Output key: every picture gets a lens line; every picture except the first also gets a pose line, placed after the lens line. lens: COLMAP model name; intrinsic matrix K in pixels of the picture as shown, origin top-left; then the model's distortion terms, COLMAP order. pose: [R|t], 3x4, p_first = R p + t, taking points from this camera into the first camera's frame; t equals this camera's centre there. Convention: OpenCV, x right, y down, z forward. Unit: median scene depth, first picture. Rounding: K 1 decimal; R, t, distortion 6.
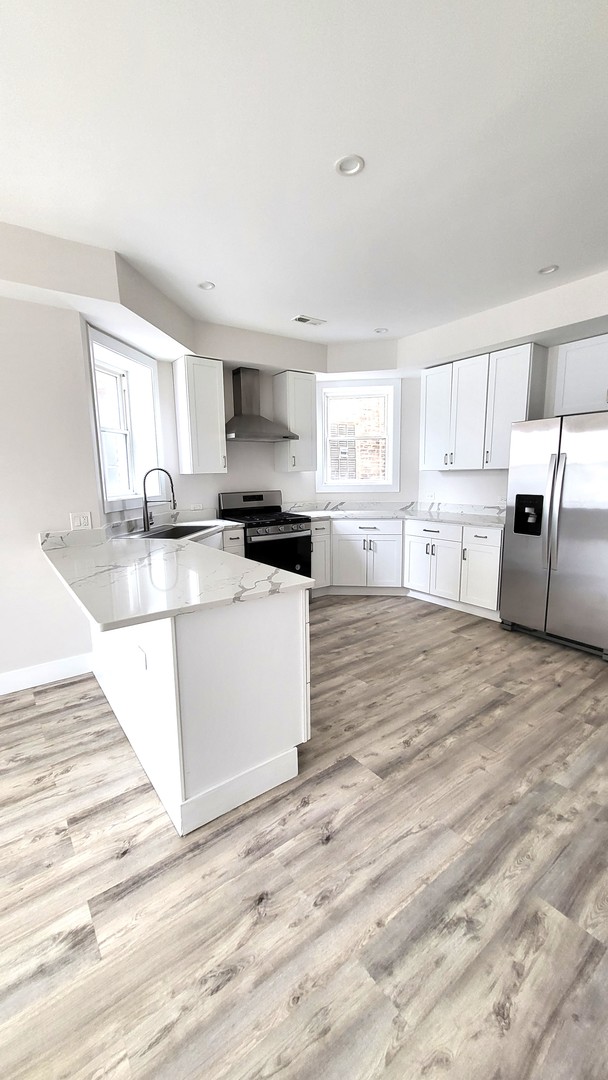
lens RADIAL K [[426.7, 0, 302.7], [0, 426.7, 537.4], [0, 0, 1]] dist [0.006306, -0.001405]
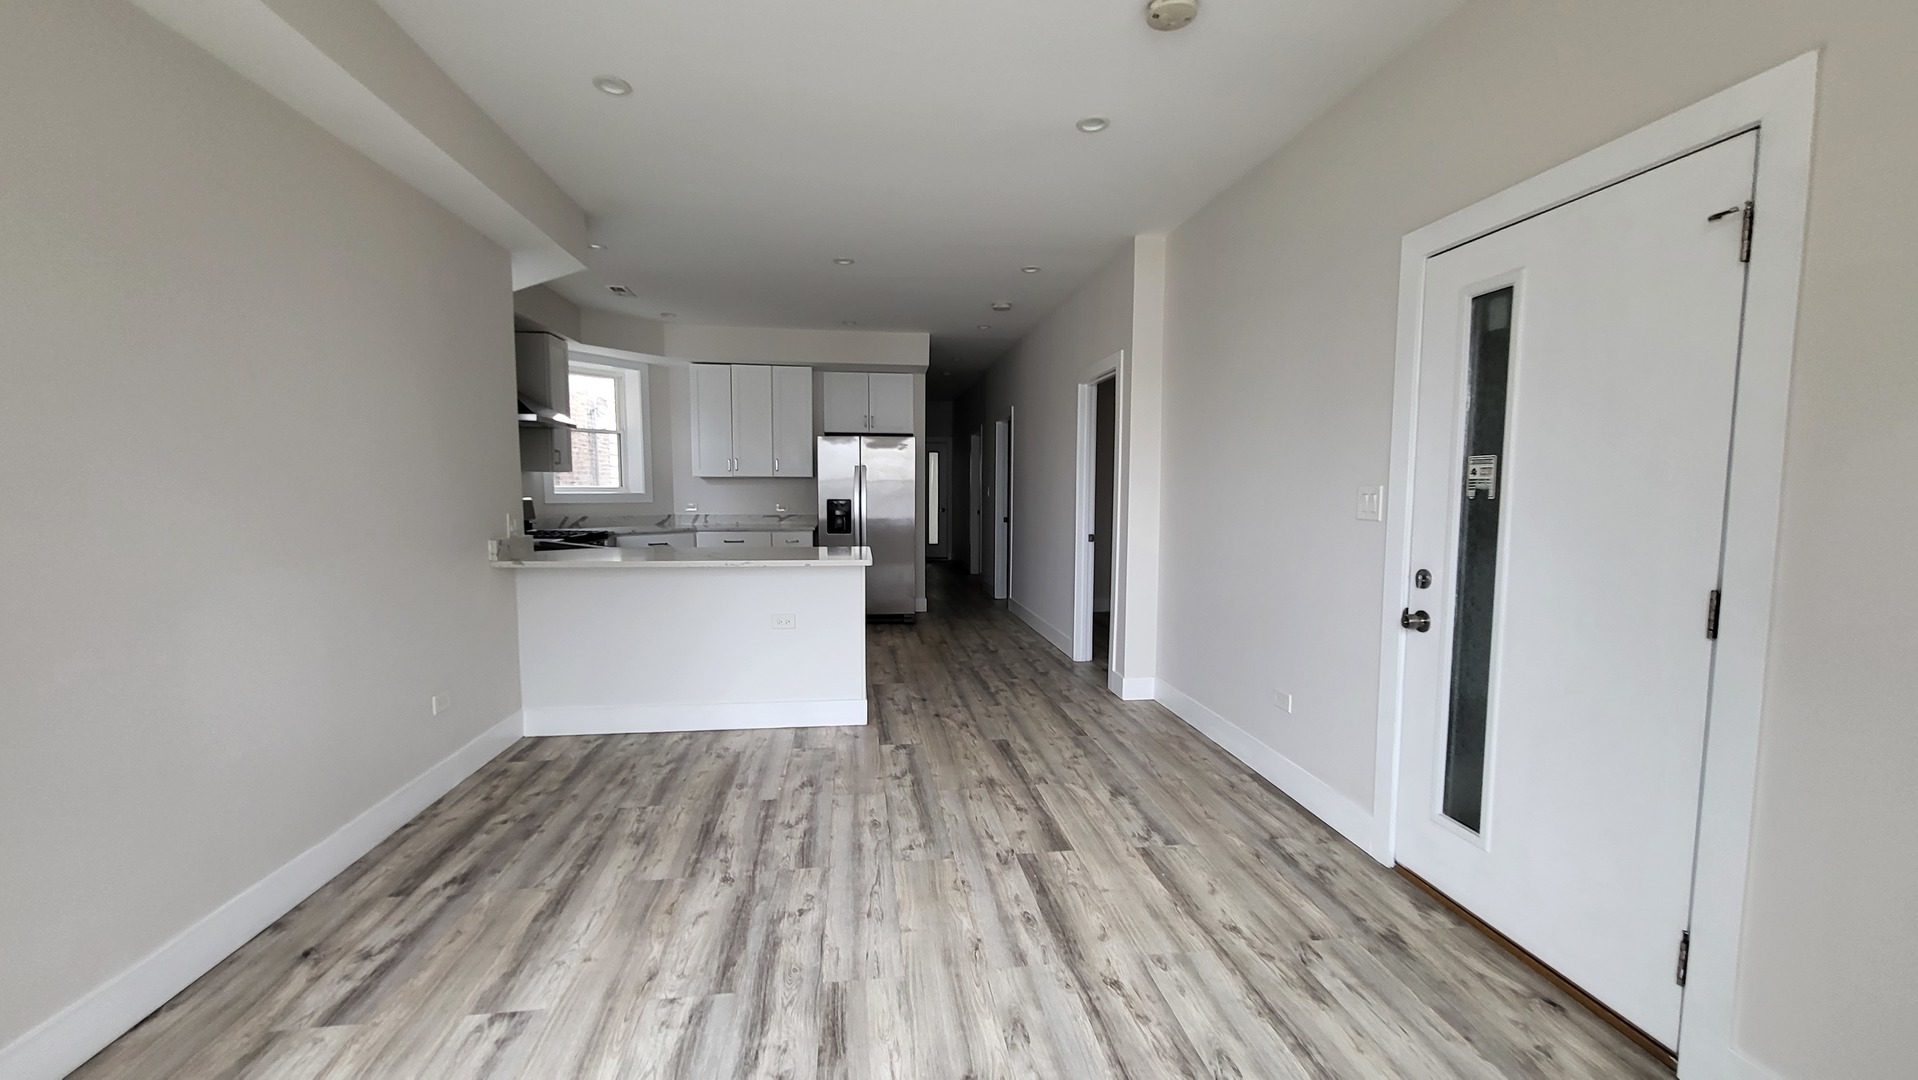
lens RADIAL K [[757.7, 0, 956.6], [0, 757.7, 564.2], [0, 0, 1]] dist [0.006306, -0.001405]
pose [[0.474625, -0.067216, 0.877618, -1.110614], [0.119477, 0.992771, 0.011422, 0.087927], [-0.872041, 0.099434, 0.479225, -0.244614]]
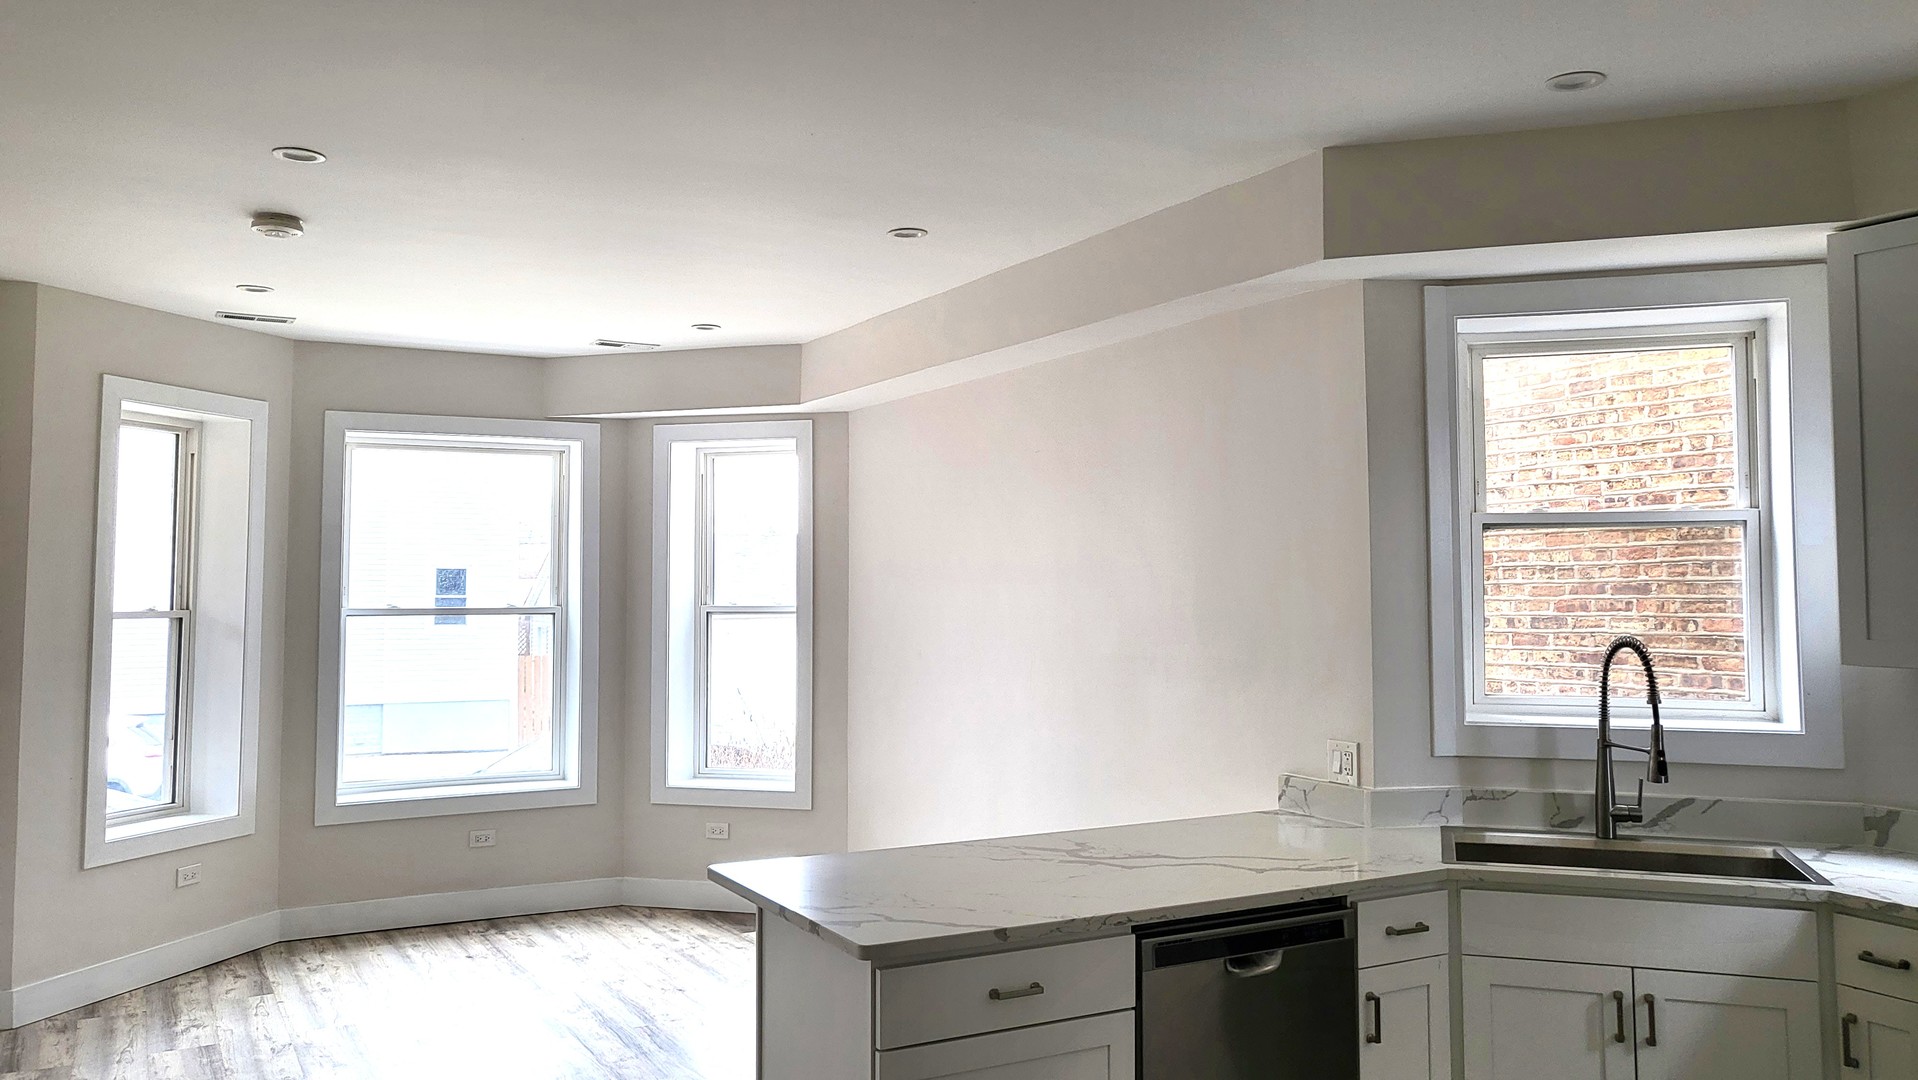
lens RADIAL K [[1539.7, 0, 971.5], [0, 1539.7, 456.4], [0, 0, 1]] dist [-0.023266, 0.054217]
pose [[-0.161993, -0.051862, -0.985428, 0.855702], [-0.142300, 0.989408, -0.028679, -0.197962], [0.976478, 0.135580, -0.167657, 0.712291]]
